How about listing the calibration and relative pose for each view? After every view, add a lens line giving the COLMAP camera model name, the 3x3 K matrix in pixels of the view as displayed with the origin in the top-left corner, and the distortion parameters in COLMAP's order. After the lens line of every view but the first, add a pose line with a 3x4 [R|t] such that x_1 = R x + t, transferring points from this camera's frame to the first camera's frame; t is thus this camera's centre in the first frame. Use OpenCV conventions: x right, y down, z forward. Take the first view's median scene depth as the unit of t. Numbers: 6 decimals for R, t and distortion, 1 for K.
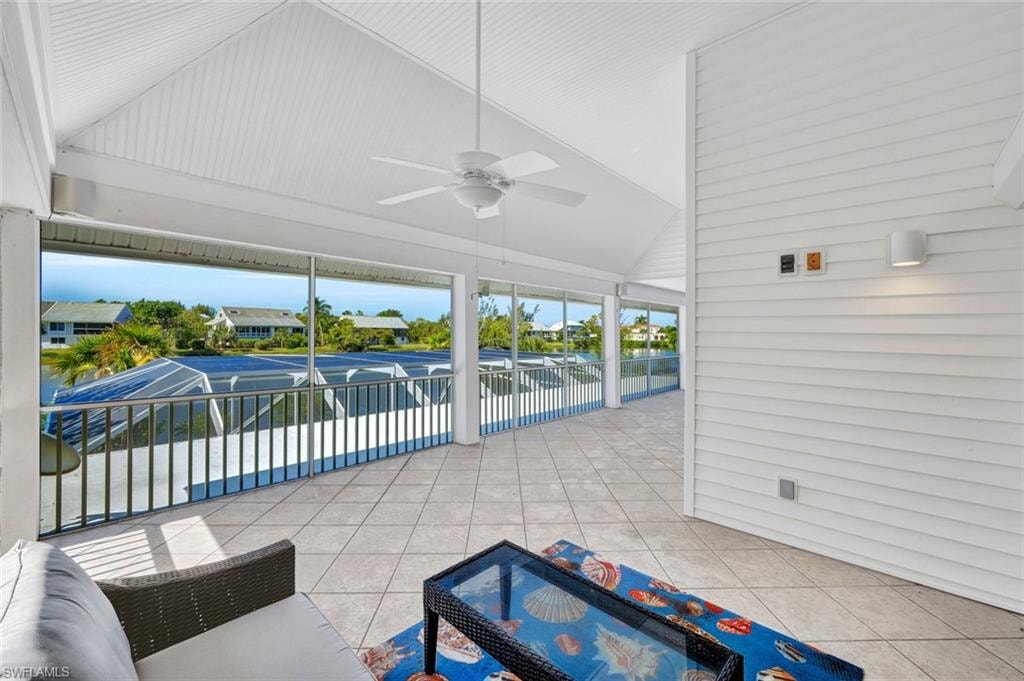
lens RADIAL K [[412.5, 0, 515.0], [0, 412.5, 335.6], [0, 0, 1]] dist [-0.001947, -0.000460]
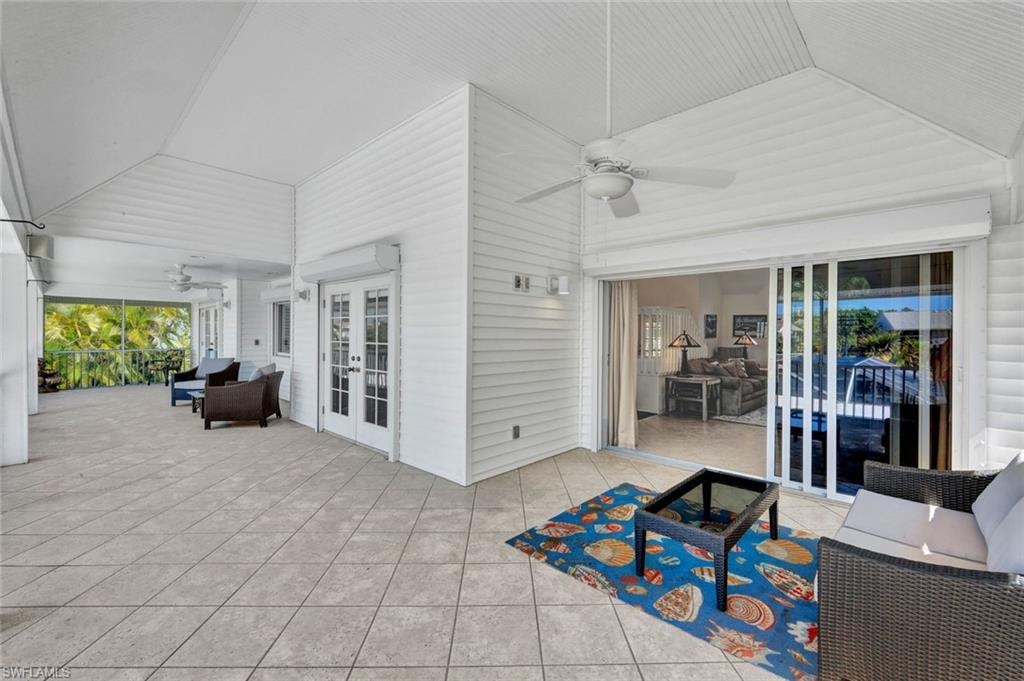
lens RADIAL K [[431.9, 0, 512.0], [0, 431.9, 340.5], [0, 0, 1]] dist [-0.000683, -0.000099]
pose [[0.007076, -0.028148, 0.999579, -0.926732], [0.000913, 0.999604, 0.028142, -0.006446], [-0.999975, 0.000713, 0.007099, 1.023132]]
